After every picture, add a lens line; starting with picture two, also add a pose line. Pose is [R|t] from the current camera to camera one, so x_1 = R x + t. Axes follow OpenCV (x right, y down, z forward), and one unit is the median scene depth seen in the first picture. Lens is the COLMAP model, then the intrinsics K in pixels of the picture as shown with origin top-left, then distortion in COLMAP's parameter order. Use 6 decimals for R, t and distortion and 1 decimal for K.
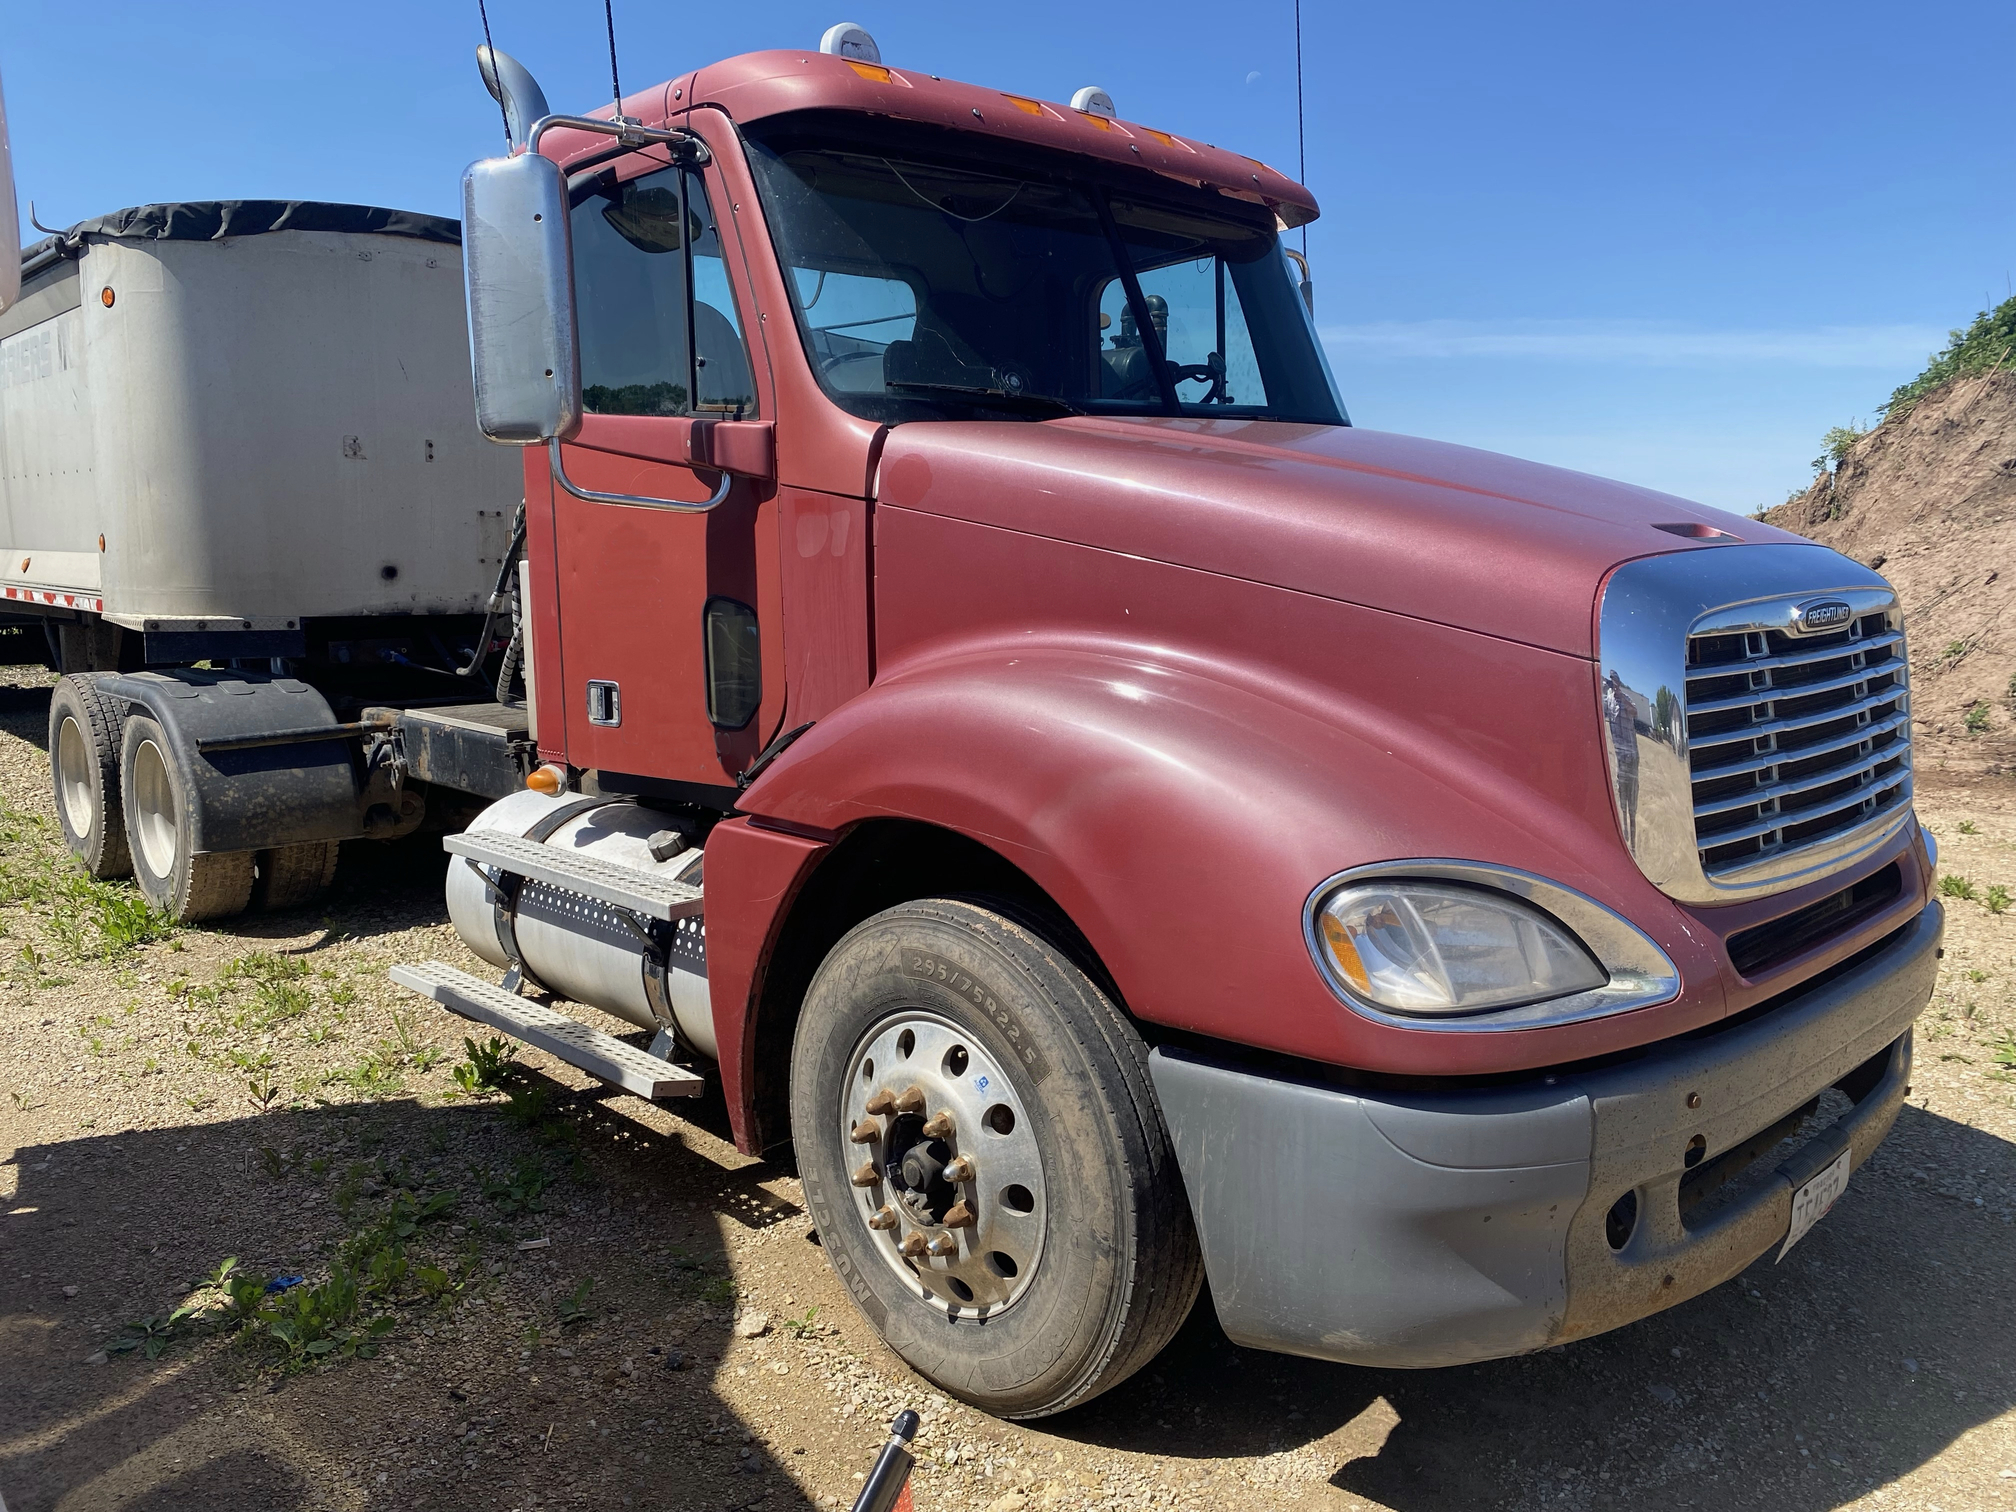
lens RADIAL K [[1546.6, 0, 987.3], [0, 1546.6, 755.1], [0, 0, 1]] dist [0.011146, -0.011976]
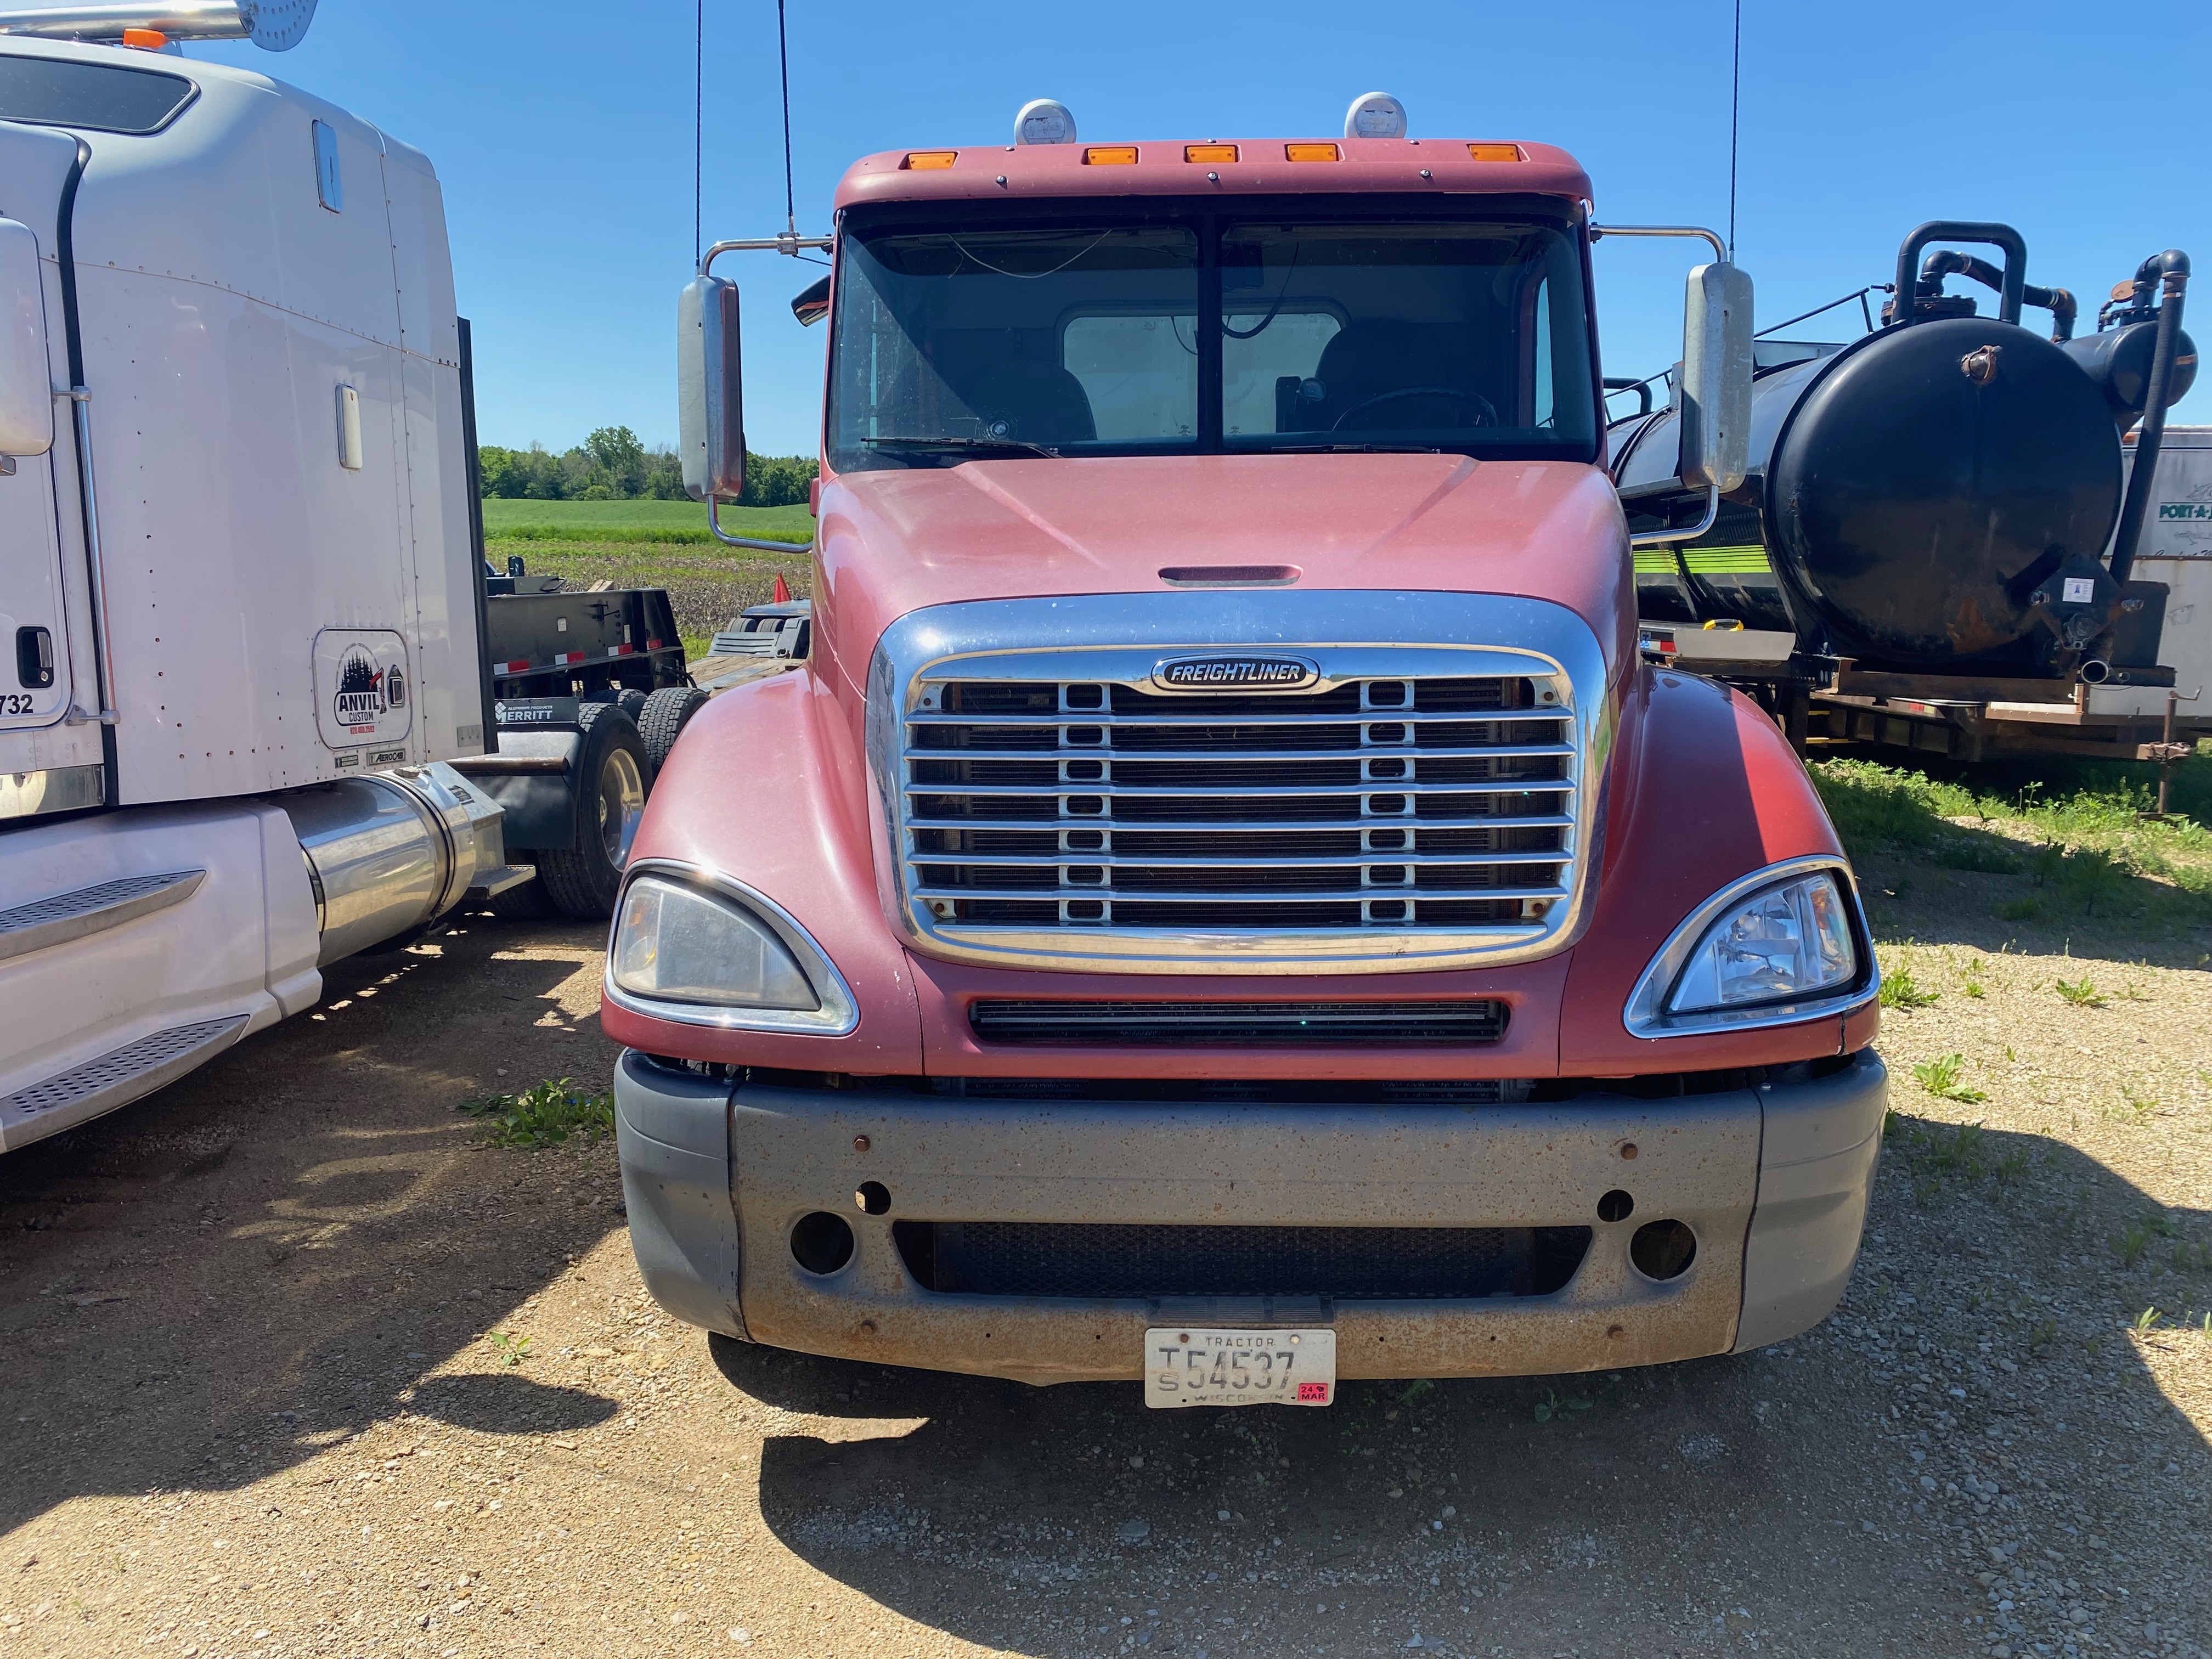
lens RADIAL K [[1696.9, 0, 1103.7], [0, 1696.9, 822.1], [0, 0, 1]] dist [0.011146, -0.011976]
pose [[0.699491, 0.110441, -0.706056, 1.107340], [-0.106203, 0.993080, 0.050123, -0.045498], [0.706706, 0.039925, 0.706380, 0.281171]]
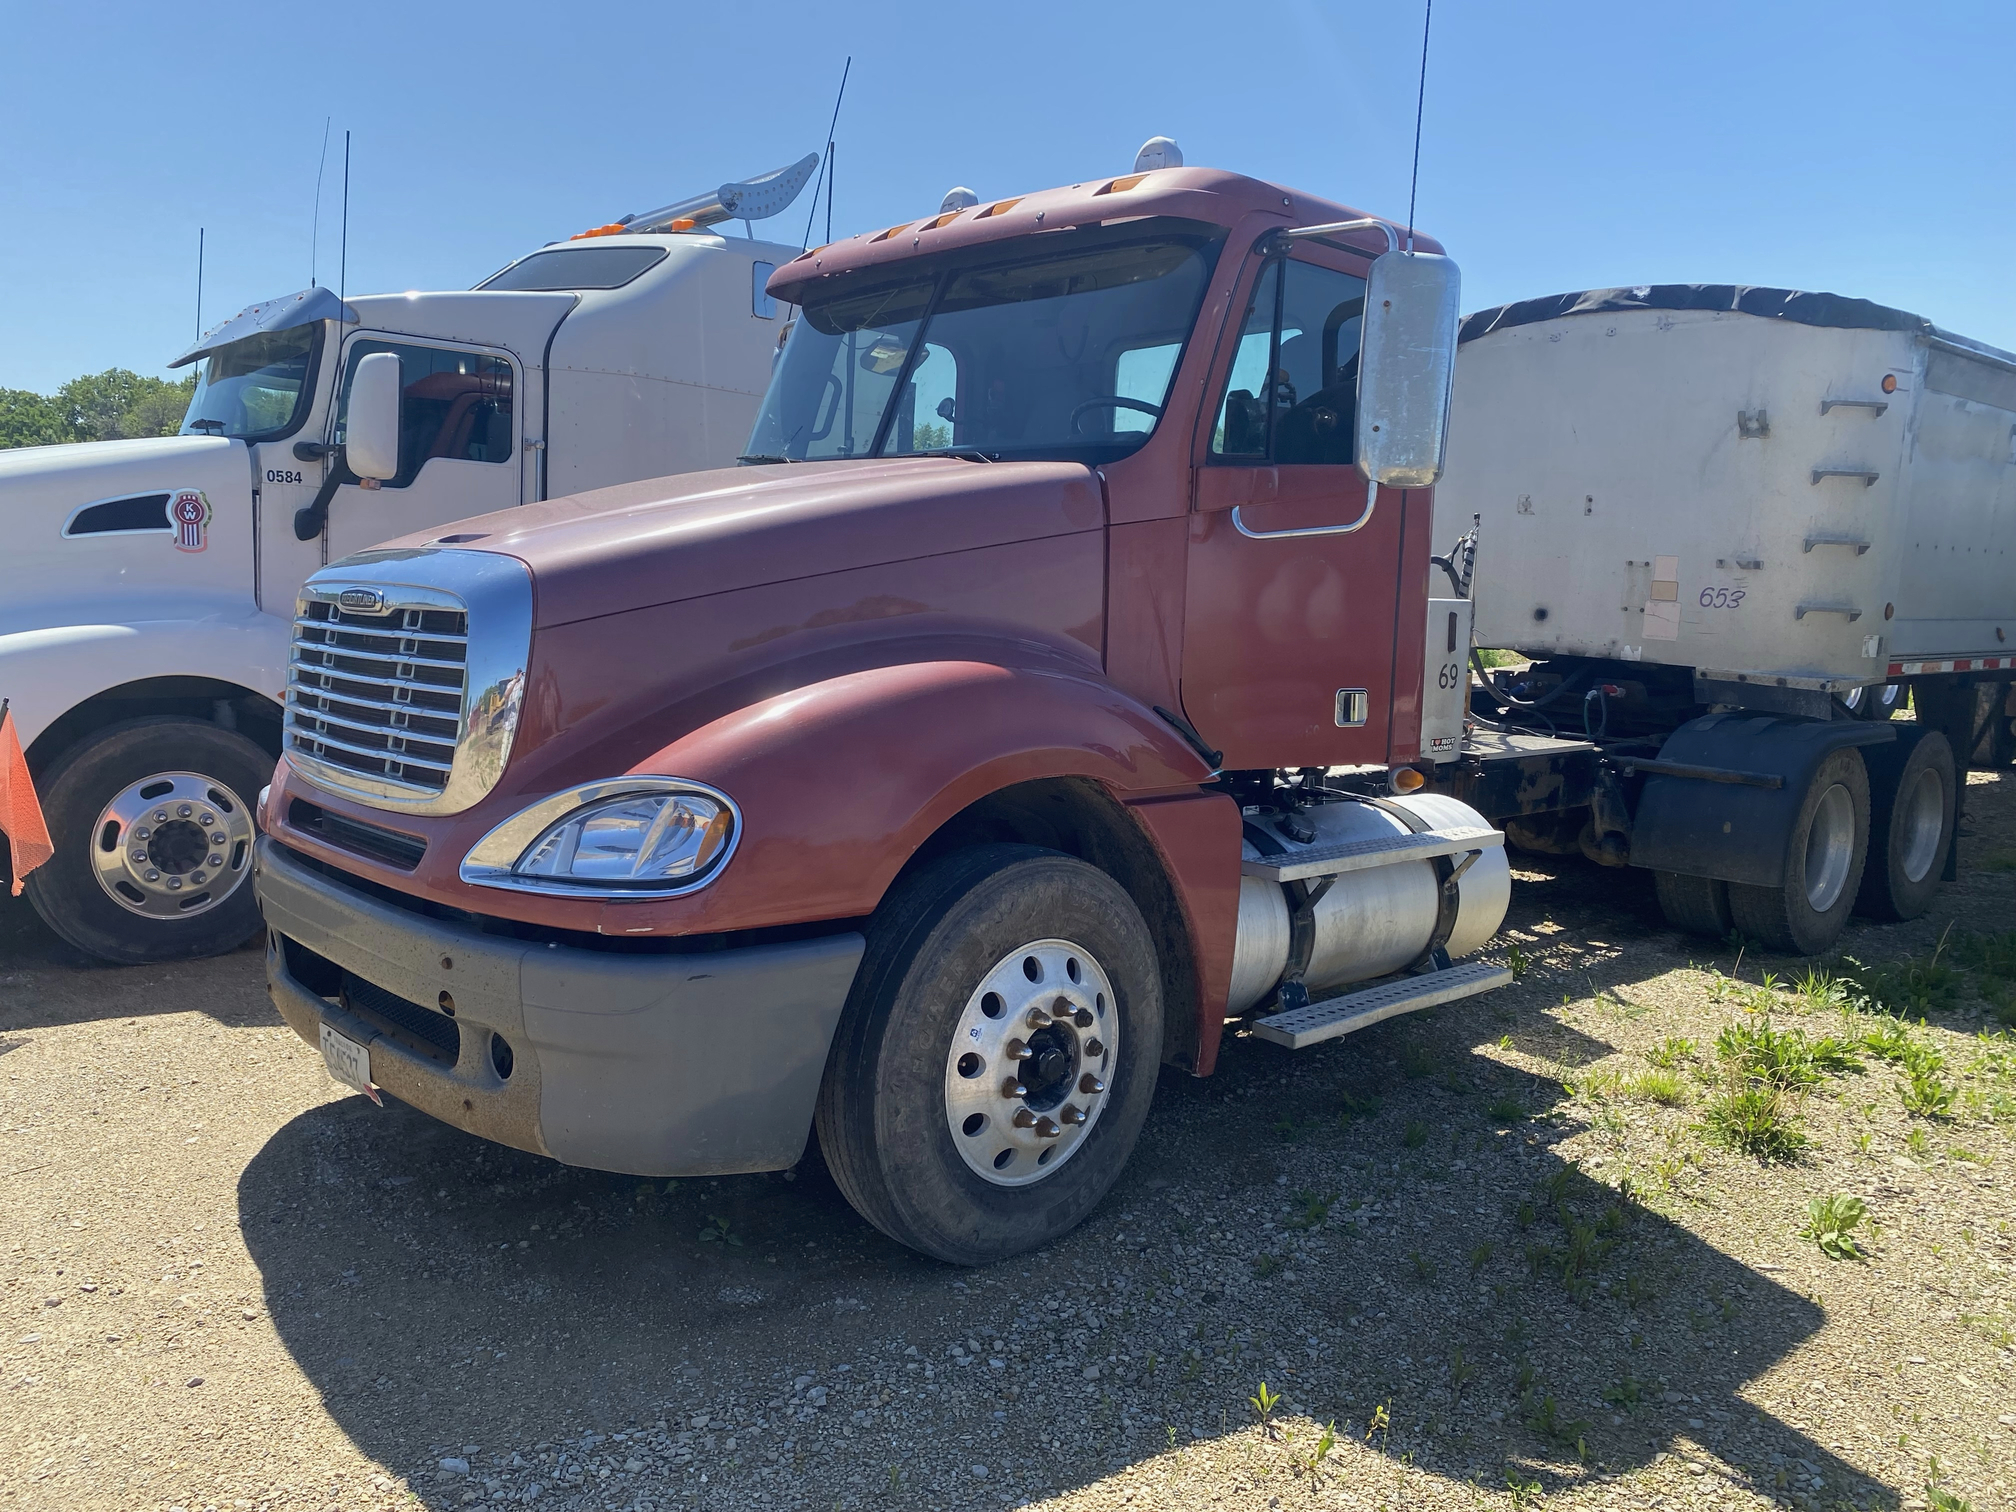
lens RADIAL K [[1546.6, 0, 1004.1], [0, 1546.6, 757.1], [0, 0, 1]] dist [0.011146, -0.011976]
pose [[-0.010042, 0.124444, -0.992176, 1.732300], [-0.176115, 0.976495, 0.124260, -0.200980], [0.984318, 0.175985, 0.012111, 1.422909]]
